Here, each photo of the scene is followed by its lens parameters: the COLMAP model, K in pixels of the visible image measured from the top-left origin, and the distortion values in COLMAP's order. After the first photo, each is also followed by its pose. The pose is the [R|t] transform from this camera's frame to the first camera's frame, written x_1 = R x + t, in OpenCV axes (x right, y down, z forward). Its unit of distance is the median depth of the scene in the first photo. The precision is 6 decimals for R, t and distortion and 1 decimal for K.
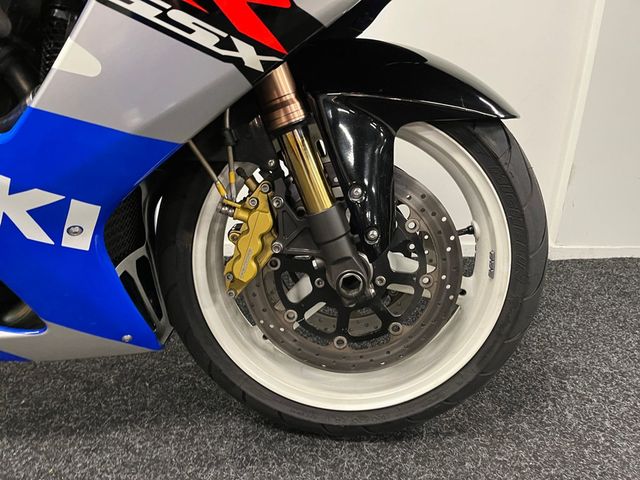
lens RADIAL K [[482.6, 0, 321.2], [0, 482.6, 250.5], [0, 0, 1]] dist [0.032894, -0.045978]
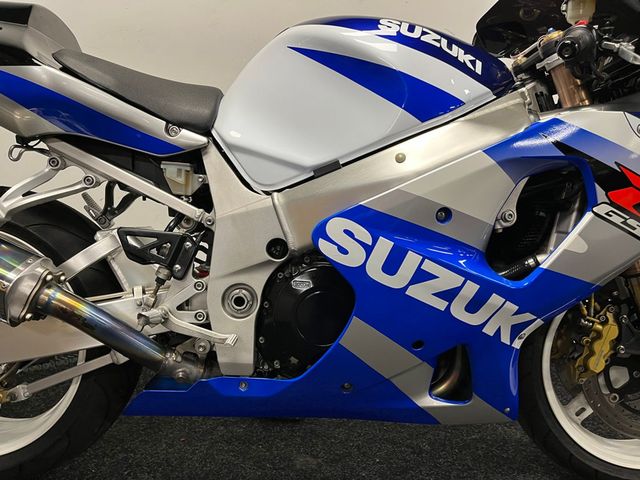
lens RADIAL K [[482.6, 0, 318.3], [0, 482.6, 238.2], [0, 0, 1]] dist [0.032894, -0.045978]
pose [[0.999100, 0.017372, -0.038687, -0.880060], [-0.024733, 0.979725, -0.198814, -0.019518], [0.034449, 0.199592, 0.979273, -0.512659]]
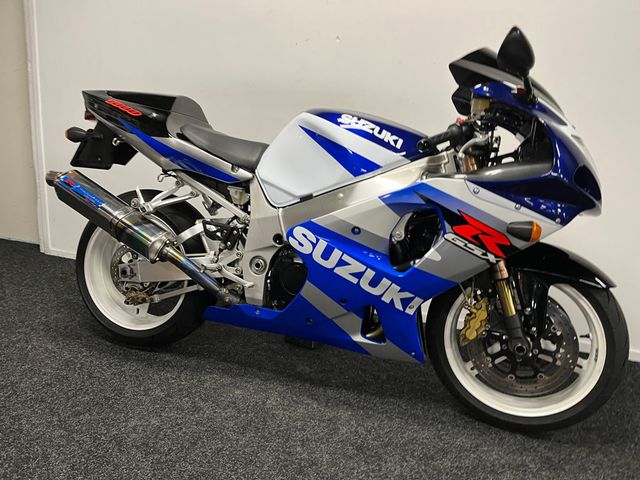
lens RADIAL K [[482.6, 0, 319.0], [0, 482.6, 240.5], [0, 0, 1]] dist [0.032894, -0.045978]
pose [[0.931209, 0.123518, -0.342919, -0.089214], [-0.174840, 0.976895, -0.122911, 0.012732], [0.319814, 0.174411, 0.931289, -1.329817]]
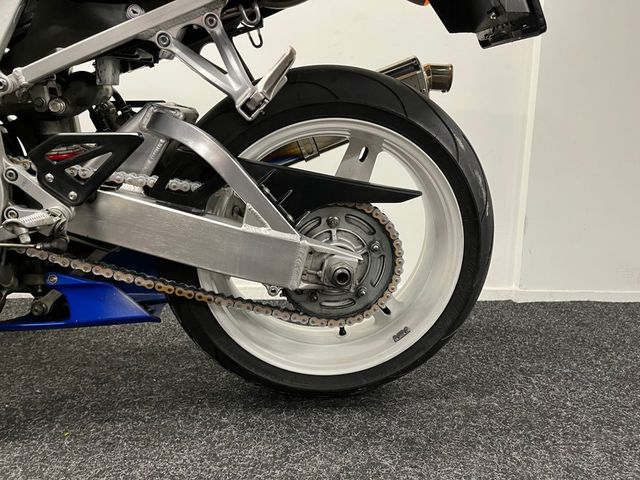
lens RADIAL K [[482.6, 0, 321.2], [0, 482.6, 241.8], [0, 0, 1]] dist [0.032894, -0.045978]
pose [[0.999234, 0.003403, 0.038984, -0.030389], [0.005834, 0.972124, -0.234393, 0.294949], [-0.038695, 0.234441, 0.971360, -0.181354]]
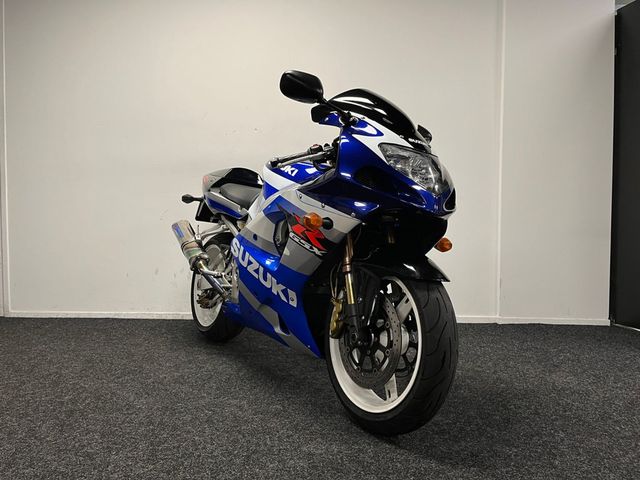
lens RADIAL K [[482.6, 0, 322.4], [0, 482.6, 238.0], [0, 0, 1]] dist [0.032894, -0.045978]
pose [[0.504477, 0.007369, -0.863393, 1.873587], [-0.304462, 0.937250, -0.169897, 0.047471], [0.807964, 0.348580, 0.475065, -0.401802]]
